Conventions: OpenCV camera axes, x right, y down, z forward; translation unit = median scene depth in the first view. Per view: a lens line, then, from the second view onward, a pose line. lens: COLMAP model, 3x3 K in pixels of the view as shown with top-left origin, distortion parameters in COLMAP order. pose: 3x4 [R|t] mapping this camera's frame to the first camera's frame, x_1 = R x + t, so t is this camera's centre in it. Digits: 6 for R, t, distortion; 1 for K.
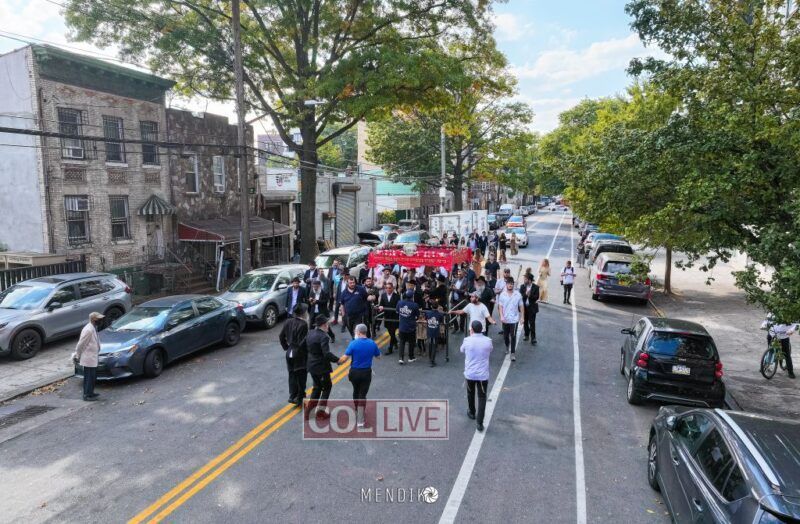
lens RADIAL K [[565.8, 0, 399.8], [0, 565.8, 261.9], [0, 0, 1]] dist [-0.010307, -0.000889]
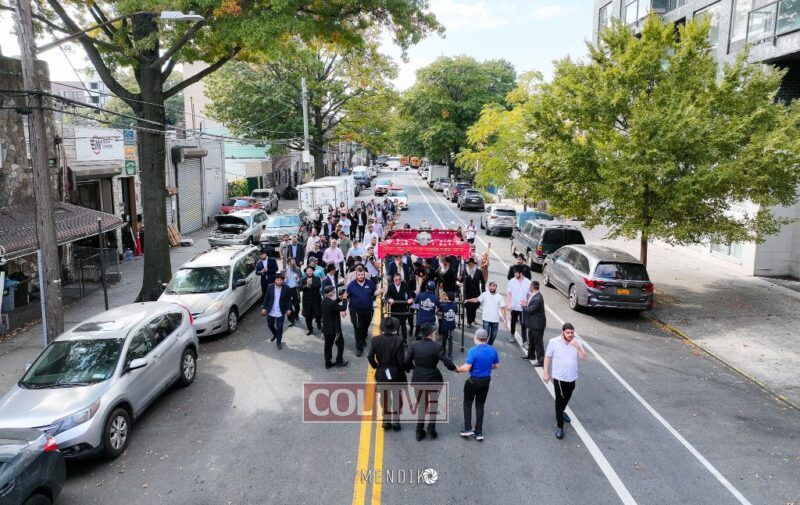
lens RADIAL K [[561.7, 0, 400.6], [0, 561.7, 233.9], [0, 0, 1]] dist [0.004560, -0.002850]
pose [[0.953168, -0.043059, 0.299361, -0.072433], [0.034801, 0.998854, 0.032863, -0.048838], [-0.300433, -0.020906, 0.953574, 0.247957]]
